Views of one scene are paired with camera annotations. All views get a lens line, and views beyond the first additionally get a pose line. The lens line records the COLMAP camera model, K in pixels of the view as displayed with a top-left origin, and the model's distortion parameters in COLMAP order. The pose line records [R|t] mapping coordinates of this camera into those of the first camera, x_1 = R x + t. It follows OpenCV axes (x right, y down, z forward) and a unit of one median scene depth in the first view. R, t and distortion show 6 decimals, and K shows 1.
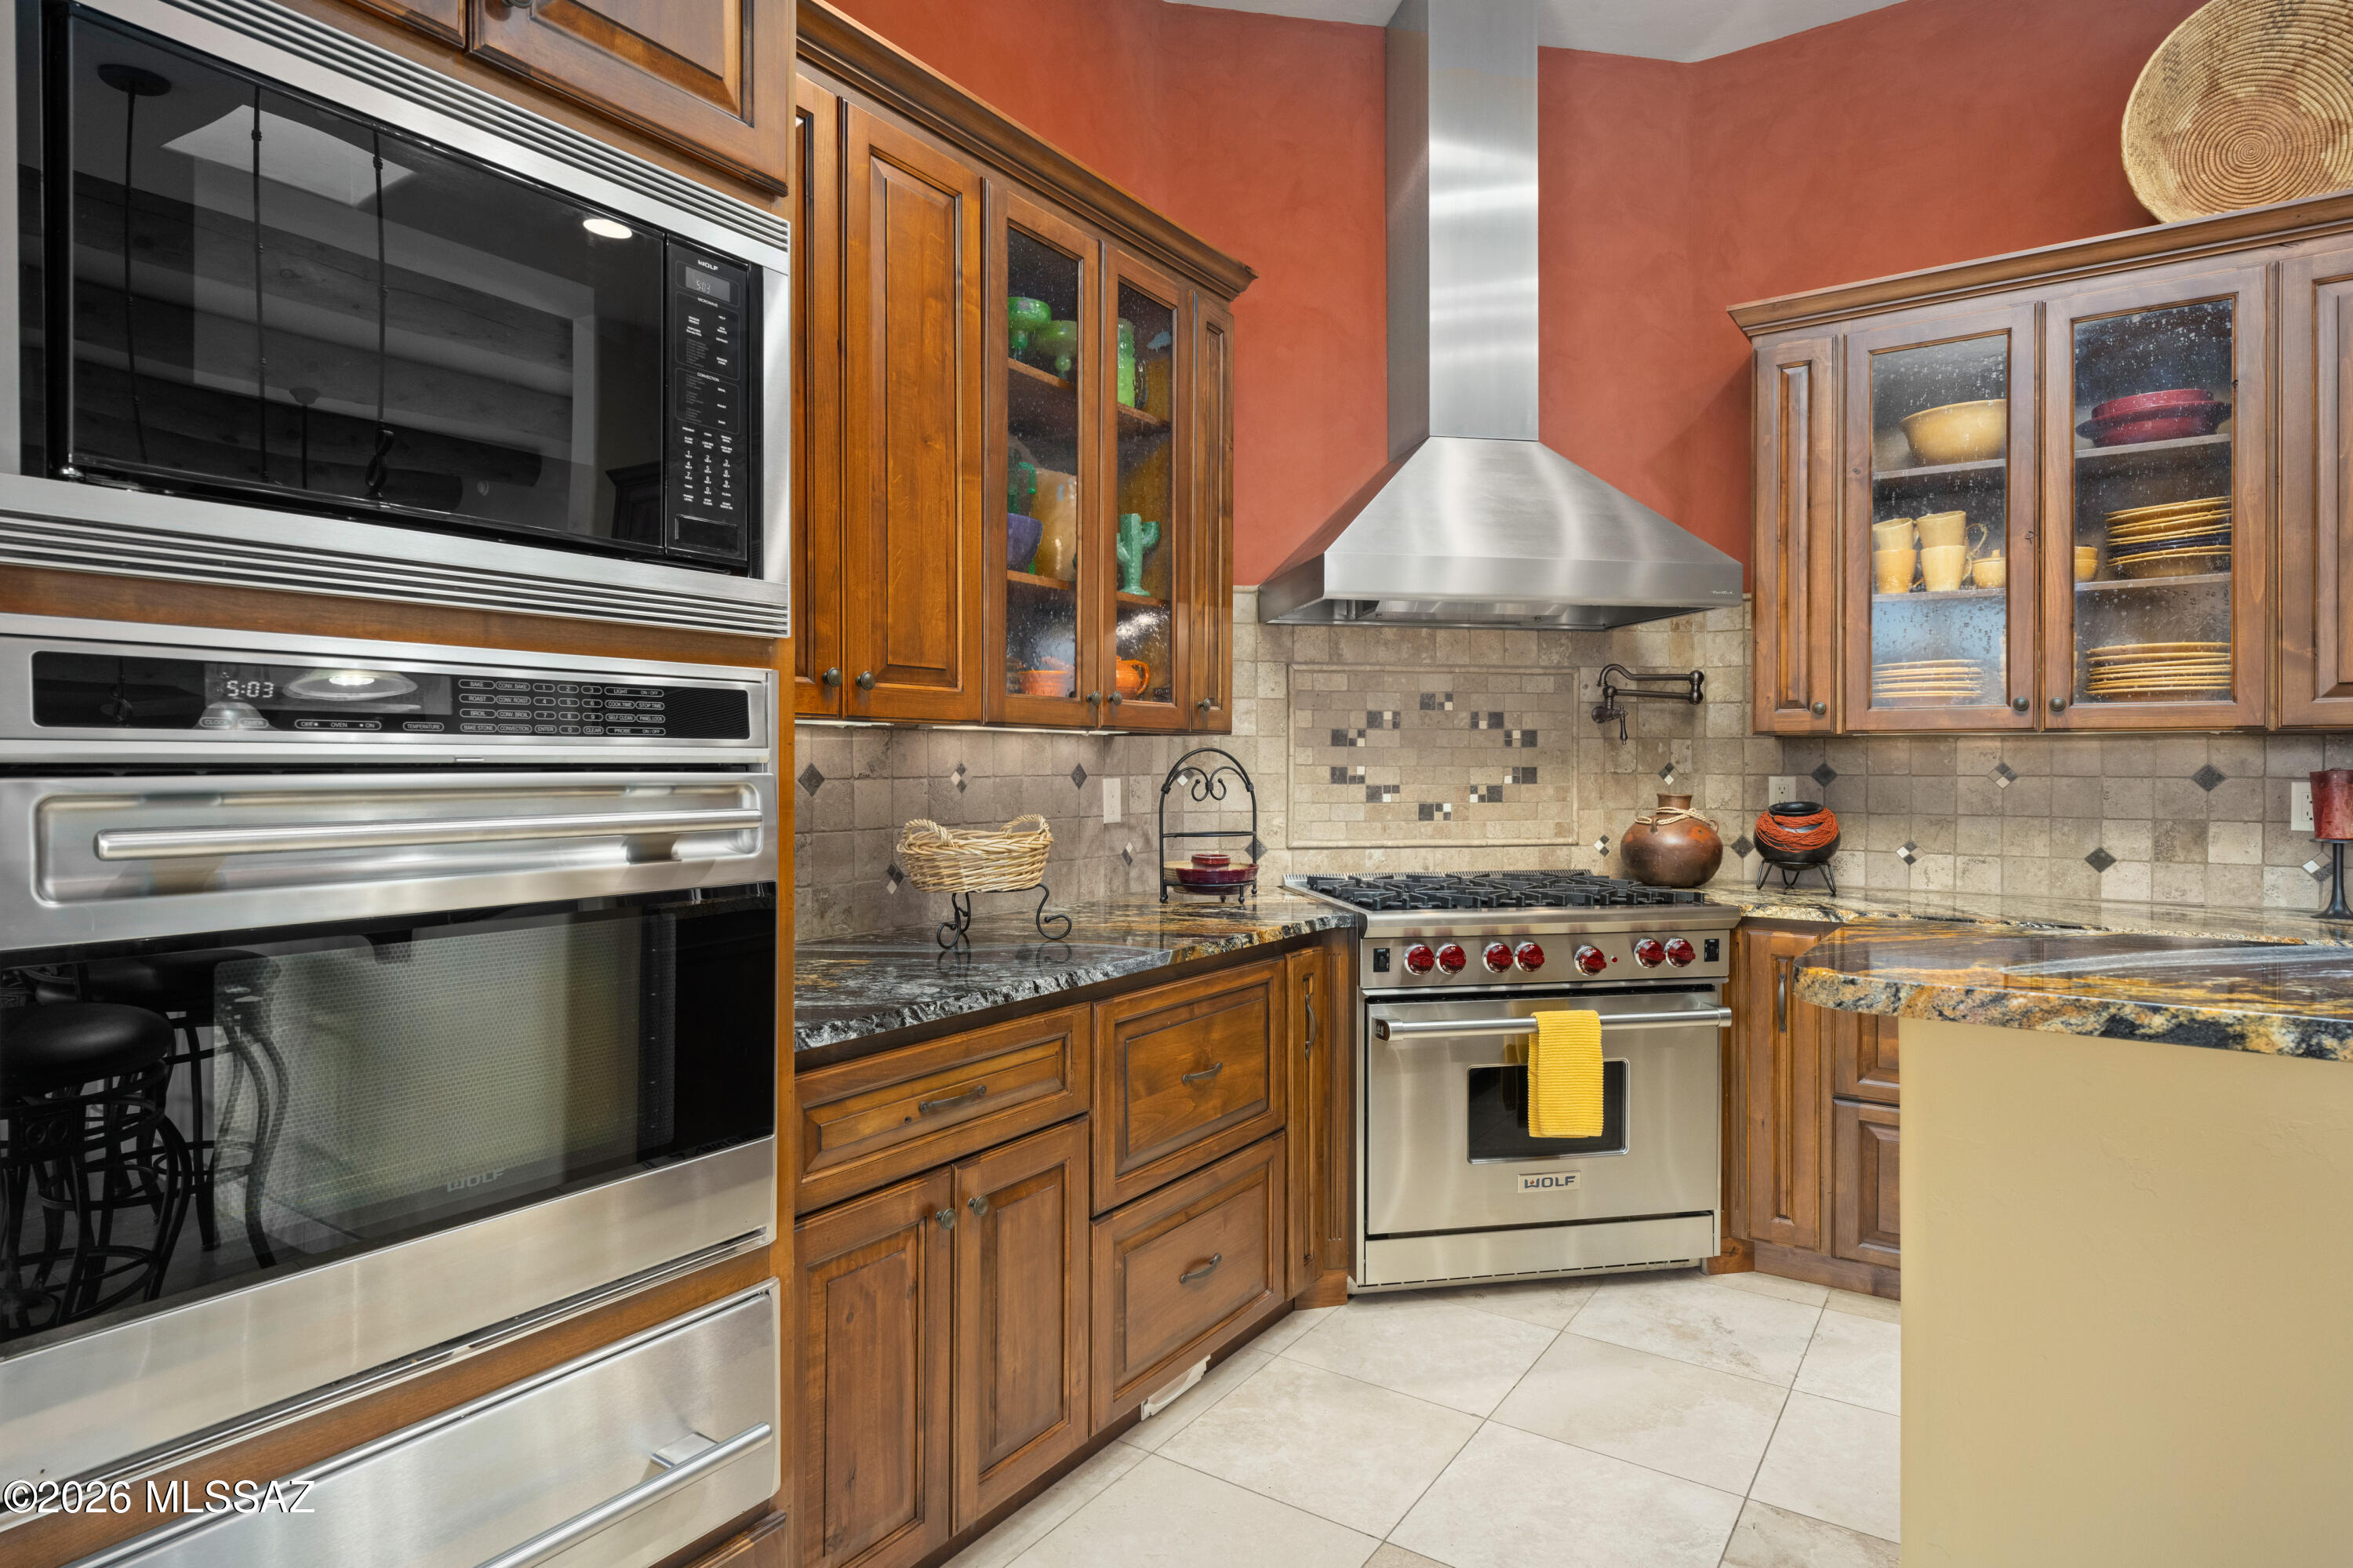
lens RADIAL K [[1280.2, 0, 1171.9], [0, 1280.2, 758.7], [0, 0, 1]] dist [0.002849, 0.001075]
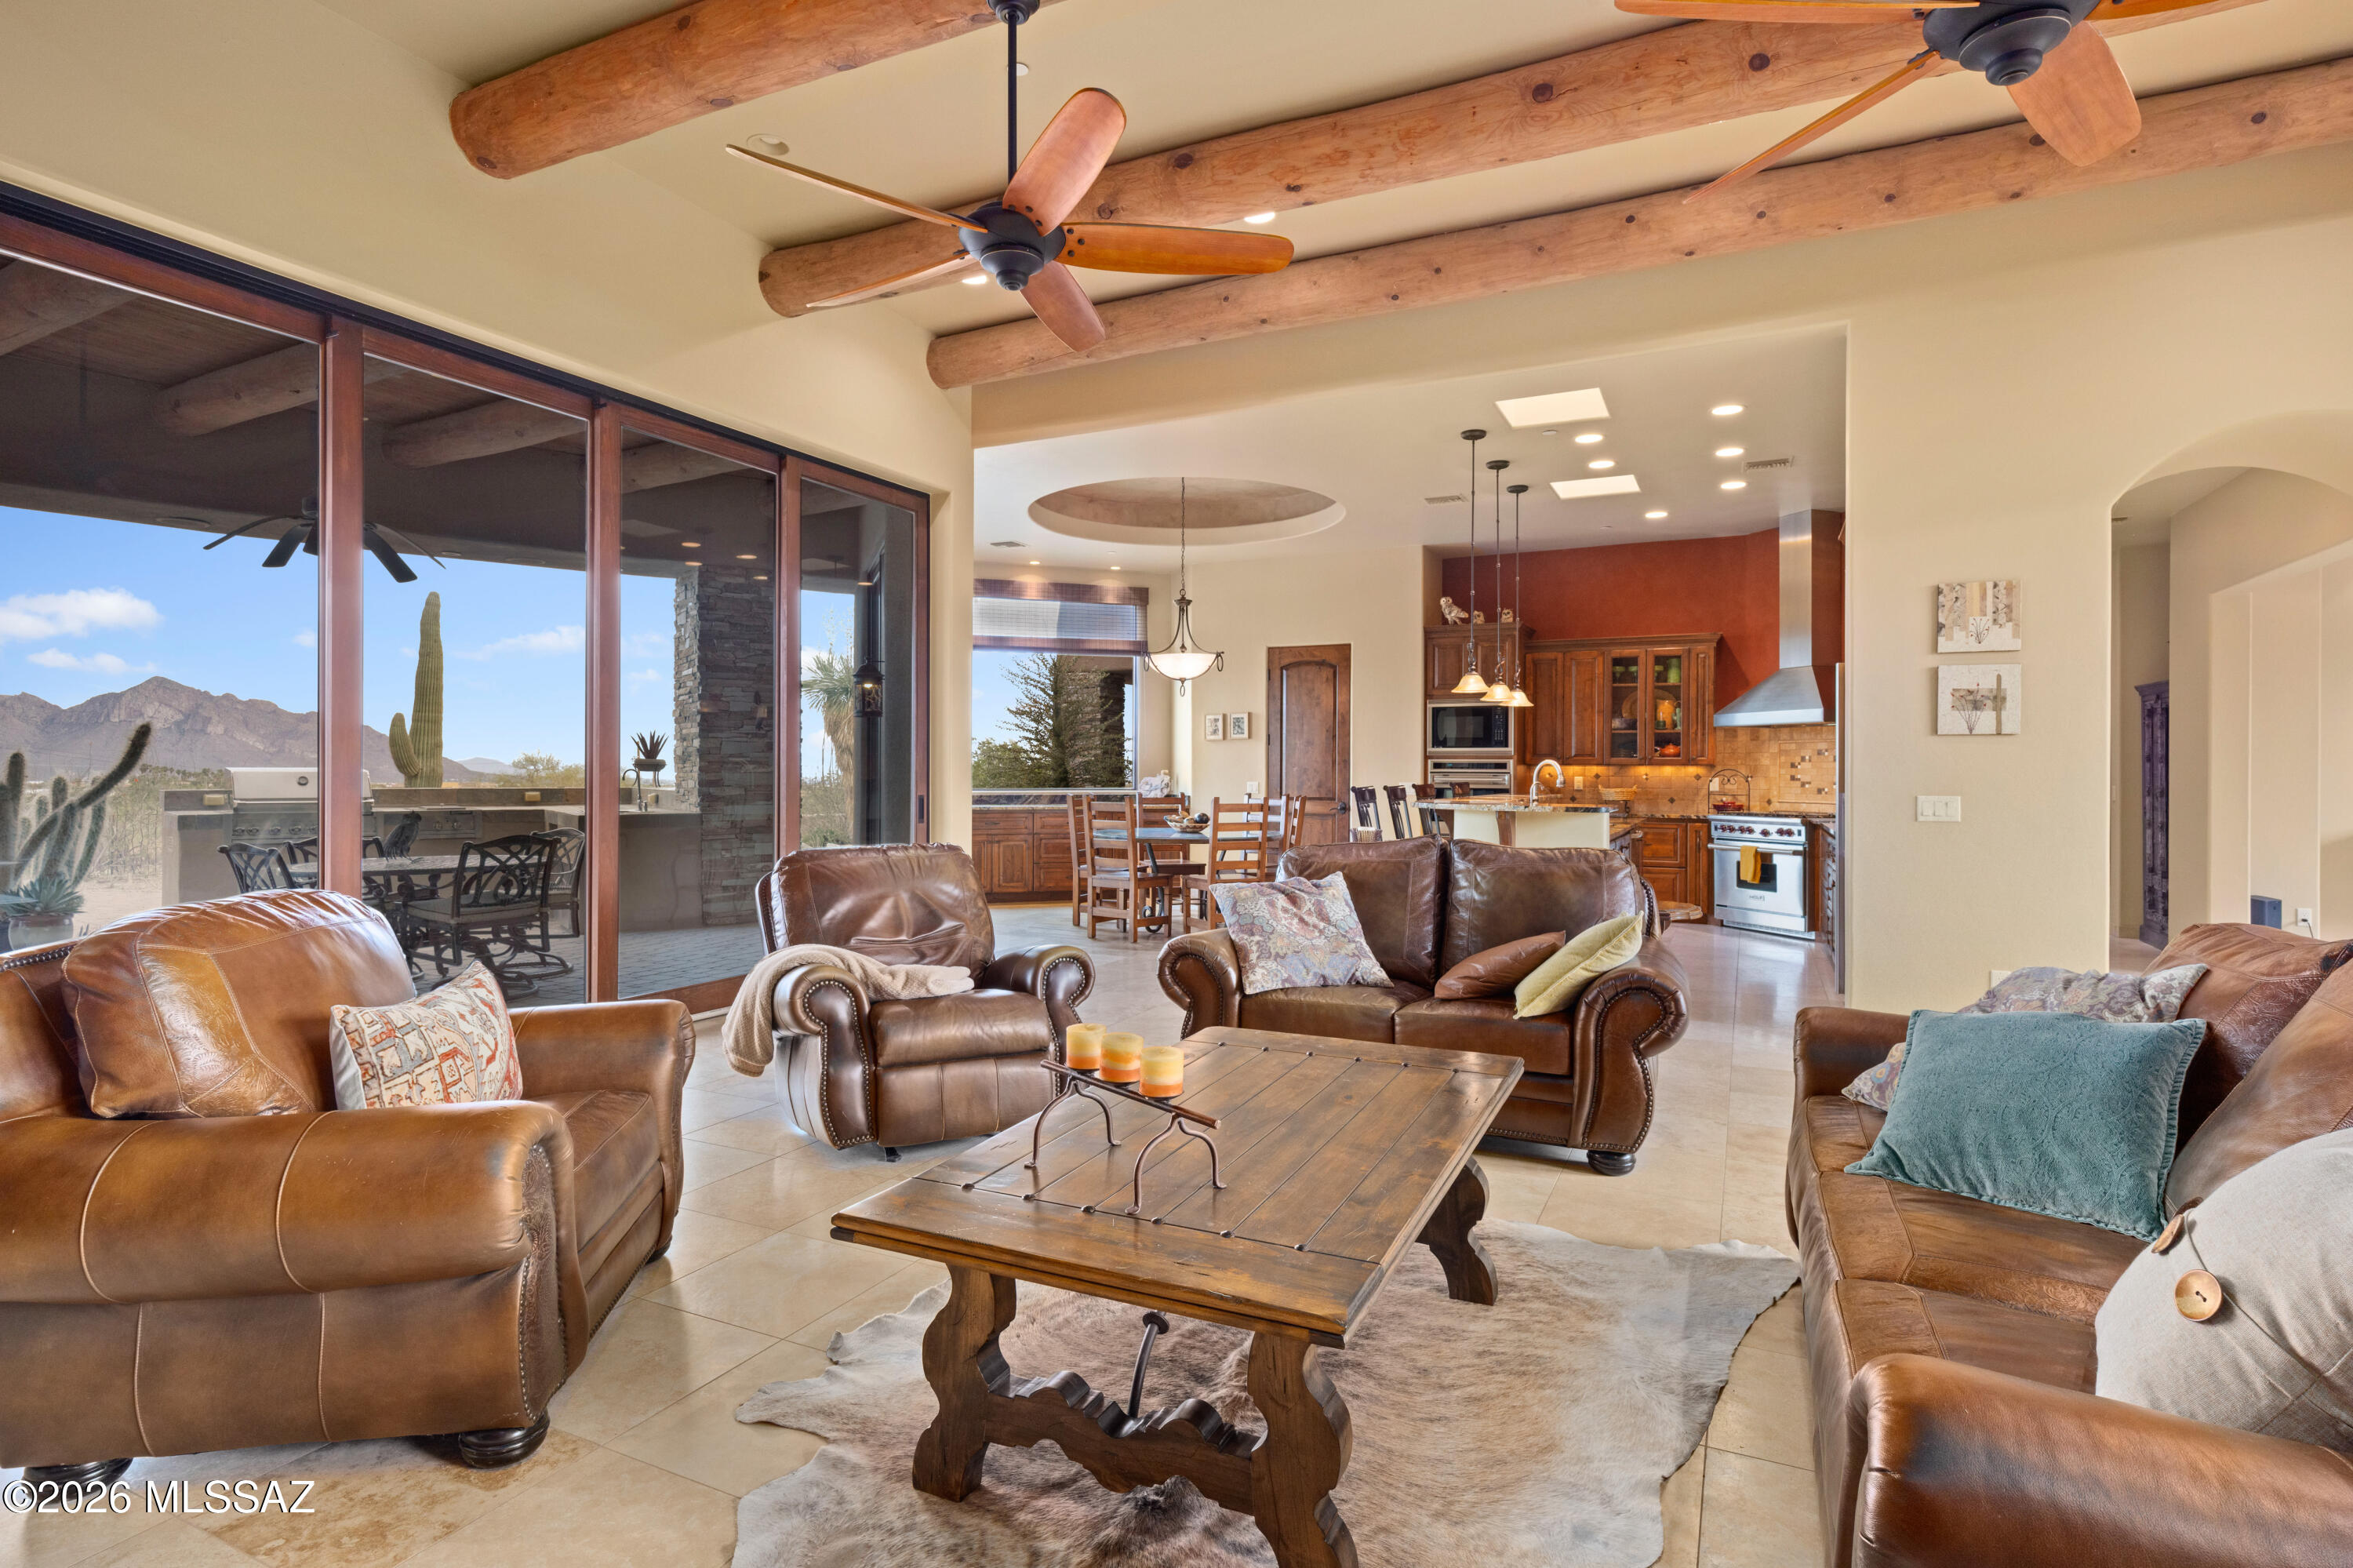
lens RADIAL K [[1199.3, 0, 1176.5], [0, 1199.3, 784.0], [0, 0, 1]] dist [0.000075, 0.000001]
pose [[0.153598, 0.002809, -0.988129, 2.661311], [-0.004148, 0.999989, 0.002198, 0.026281], [0.988125, 0.003761, 0.153607, -0.832110]]
